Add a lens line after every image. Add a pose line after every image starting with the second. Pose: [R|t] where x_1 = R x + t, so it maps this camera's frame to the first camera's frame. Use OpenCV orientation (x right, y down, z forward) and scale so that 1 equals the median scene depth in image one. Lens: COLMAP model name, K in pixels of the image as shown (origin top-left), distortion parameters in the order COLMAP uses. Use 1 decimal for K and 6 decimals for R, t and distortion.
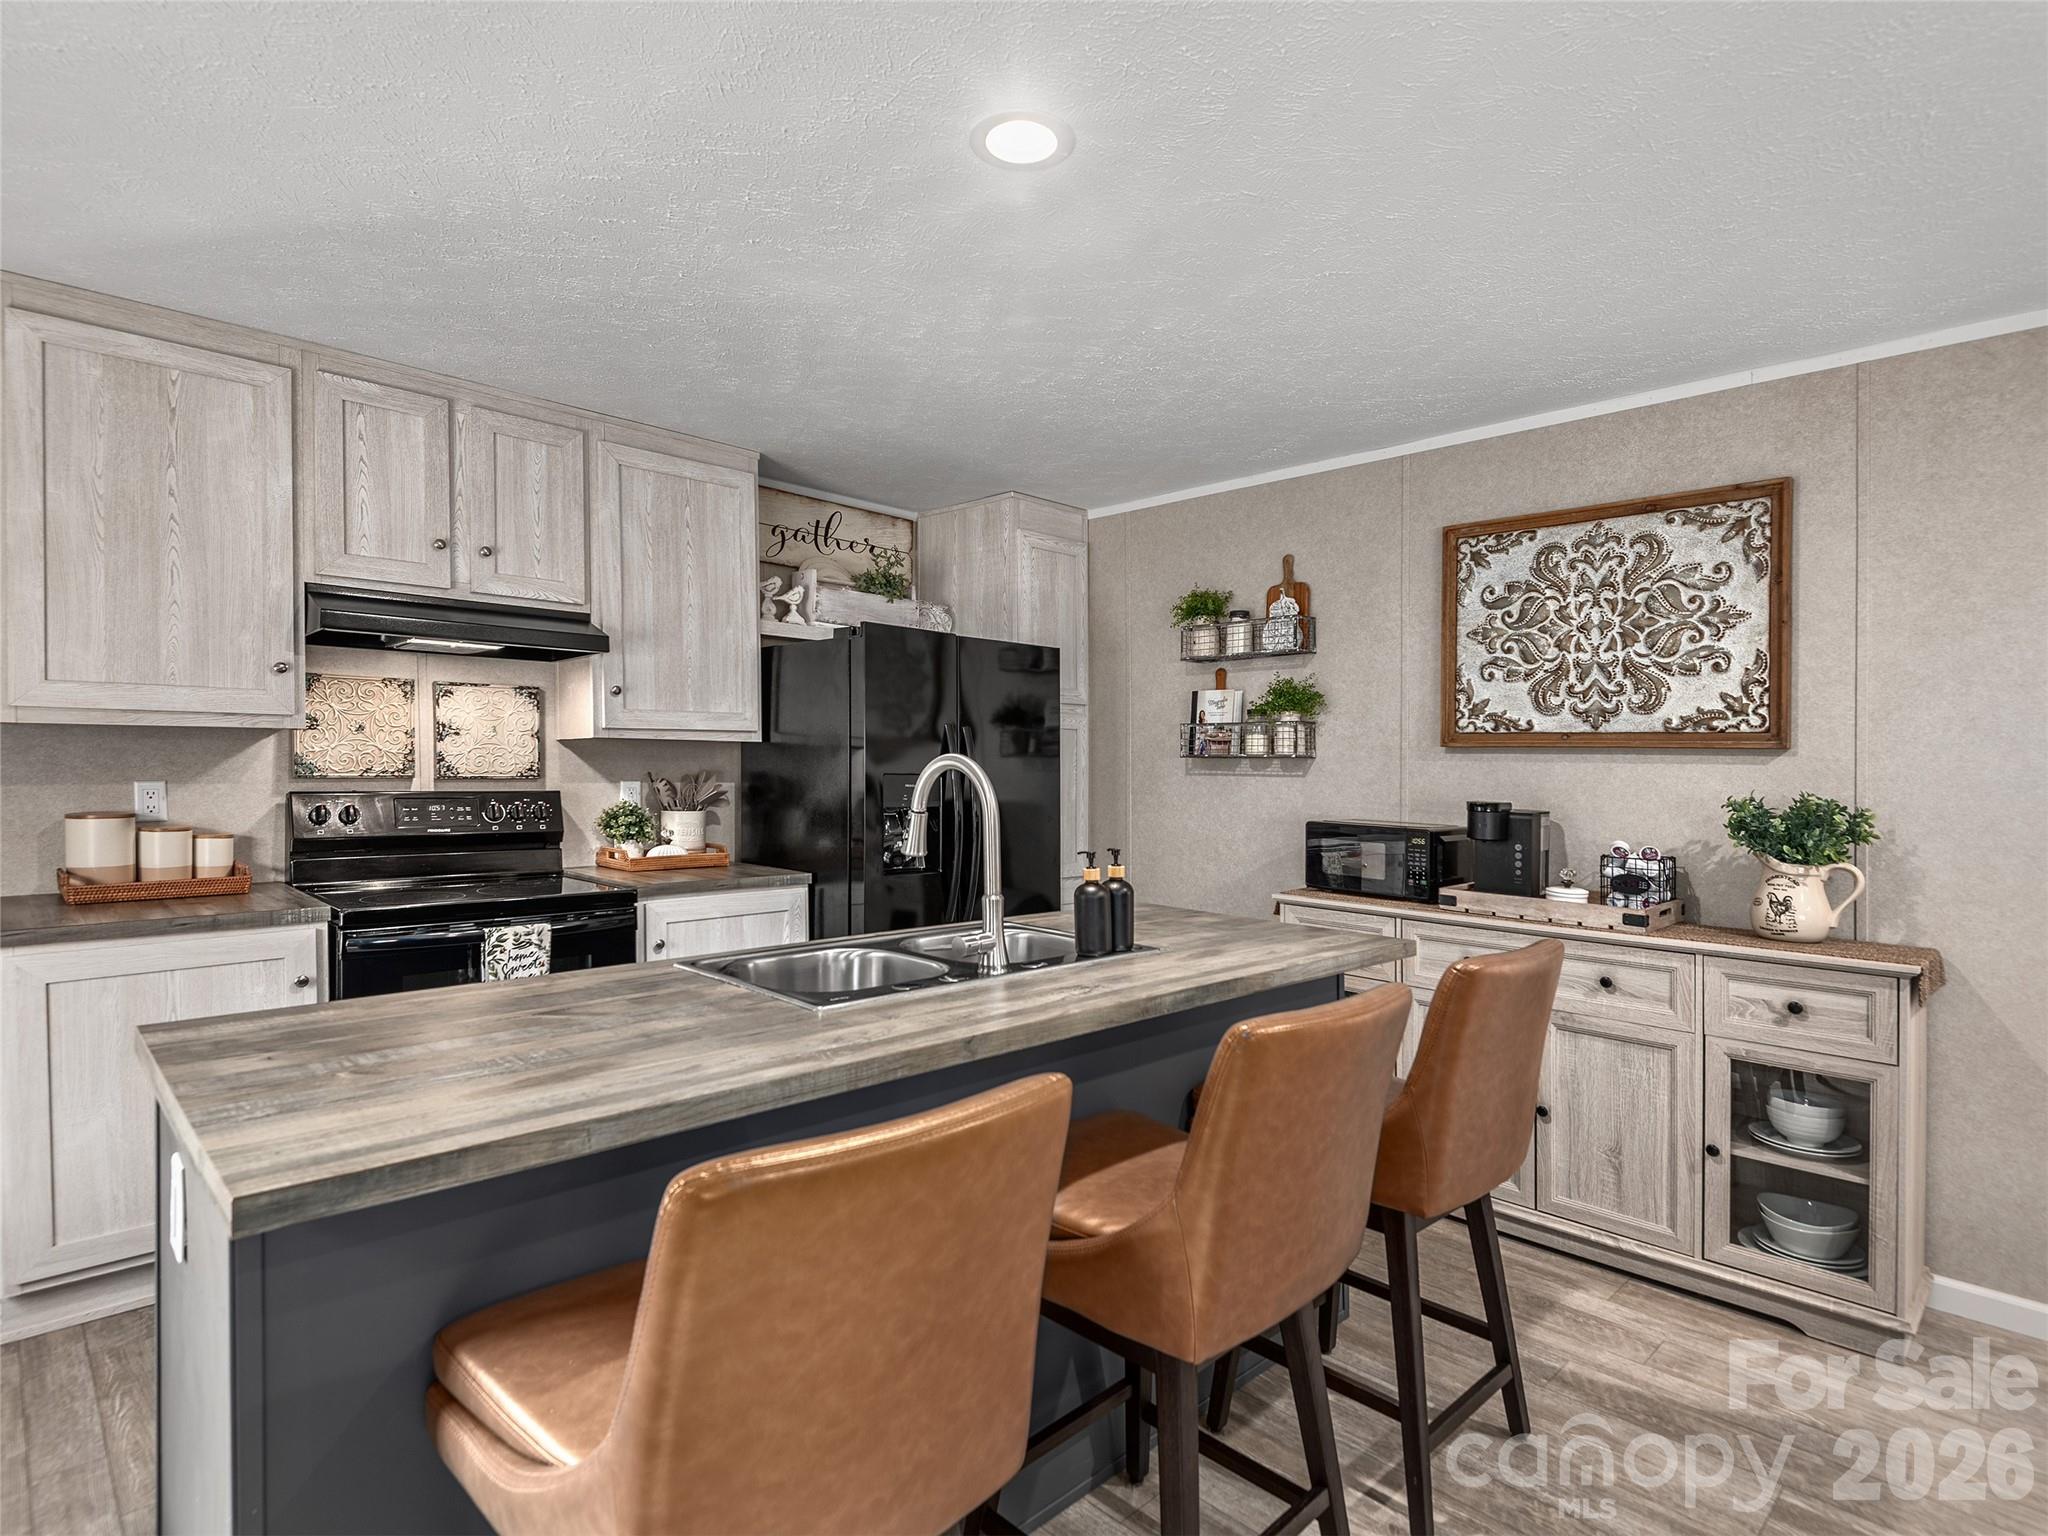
lens RADIAL K [[1032.3, 0, 1024.0], [0, 1032.3, 768.0], [0, 0, 1]] dist [0.039631, -0.023107]
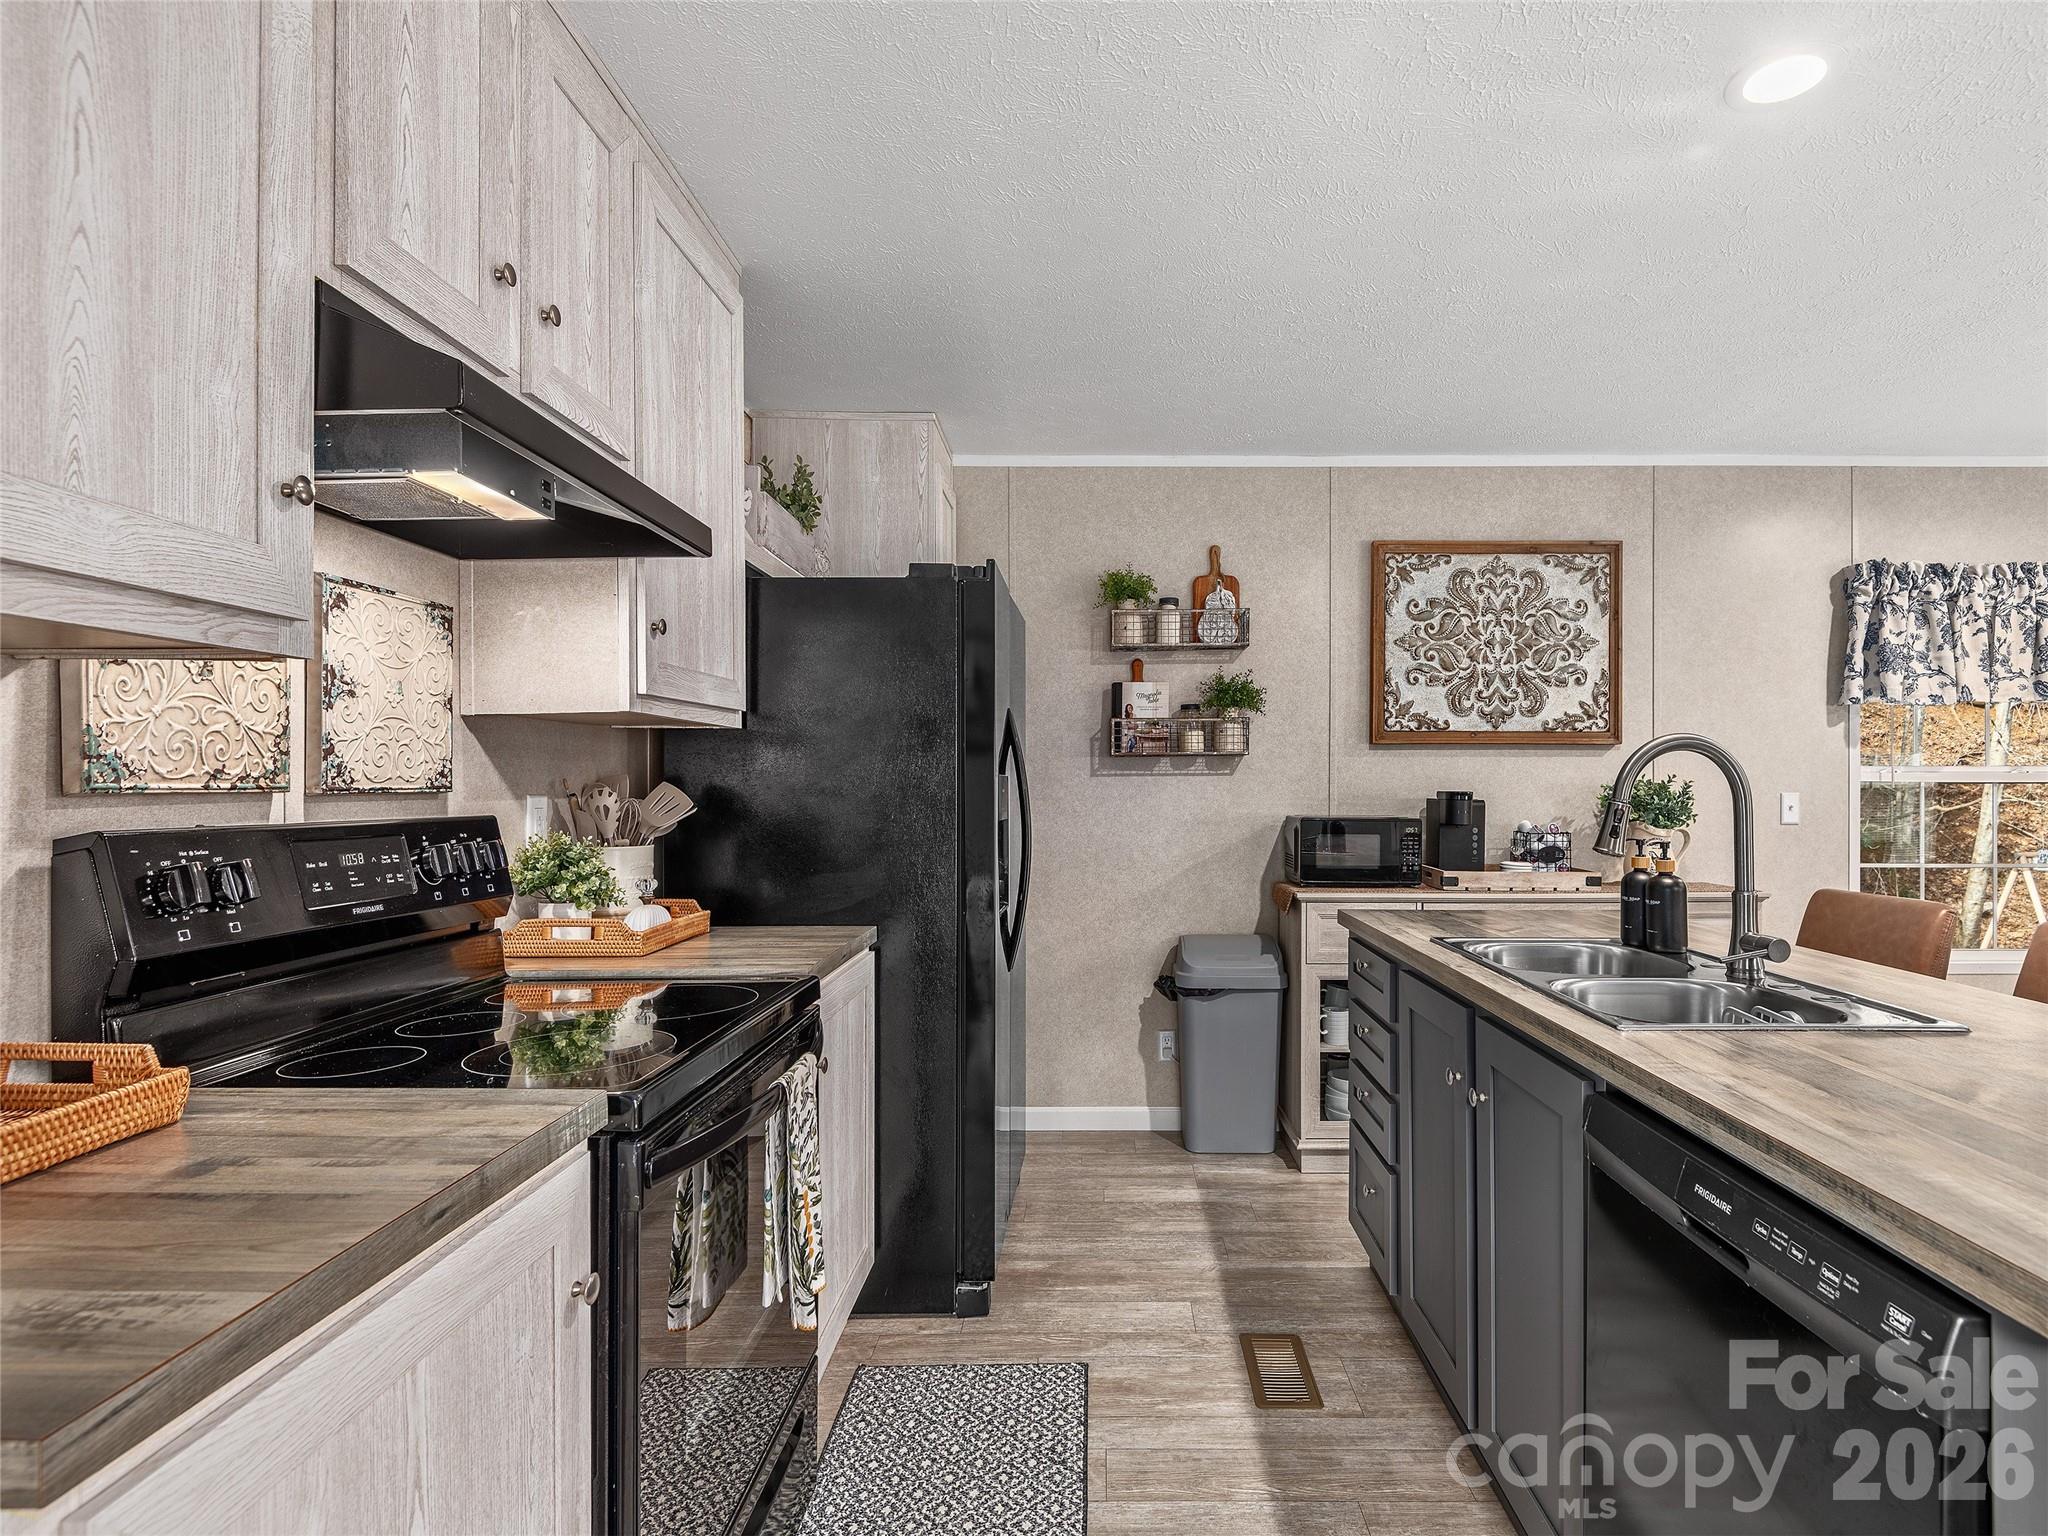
lens RADIAL K [[1098.4, 0, 1078.2], [0, 1098.4, 776.3], [0, 0, 1]] dist [0.048737, -0.027505]
pose [[0.700117, -0.012631, 0.713917, -0.679935], [0.018479, 0.999829, -0.000432, 0.008921], [-0.713789, 0.013495, 0.700230, 0.446955]]
